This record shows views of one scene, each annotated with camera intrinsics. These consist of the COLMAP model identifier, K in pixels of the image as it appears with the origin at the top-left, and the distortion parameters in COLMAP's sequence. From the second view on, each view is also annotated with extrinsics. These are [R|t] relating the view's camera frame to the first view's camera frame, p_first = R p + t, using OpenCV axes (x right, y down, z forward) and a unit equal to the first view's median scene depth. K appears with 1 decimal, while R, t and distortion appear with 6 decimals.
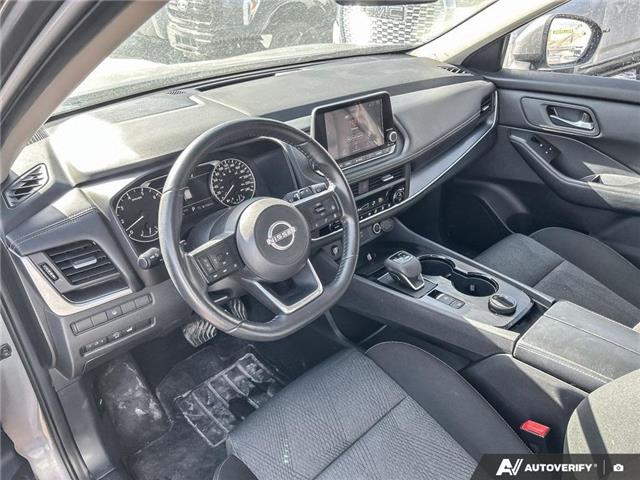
lens RADIAL K [[484.3, 0, 314.9], [0, 484.3, 245.9], [0, 0, 1]] dist [0.056330, -0.083439]
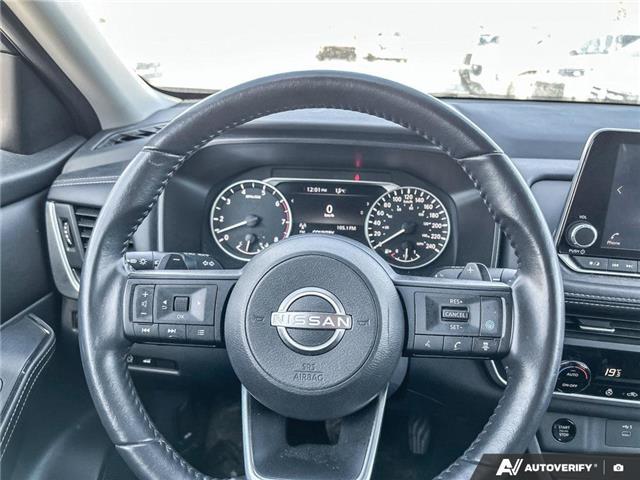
lens RADIAL K [[484.3, 0, 314.9], [0, 484.3, 245.9], [0, 0, 1]] dist [0.056330, -0.083439]
pose [[0.667256, 0.314913, -0.674981, 0.151293], [-0.412654, 0.910730, 0.016971, -0.066253], [0.620070, 0.267209, 0.737639, 0.457893]]
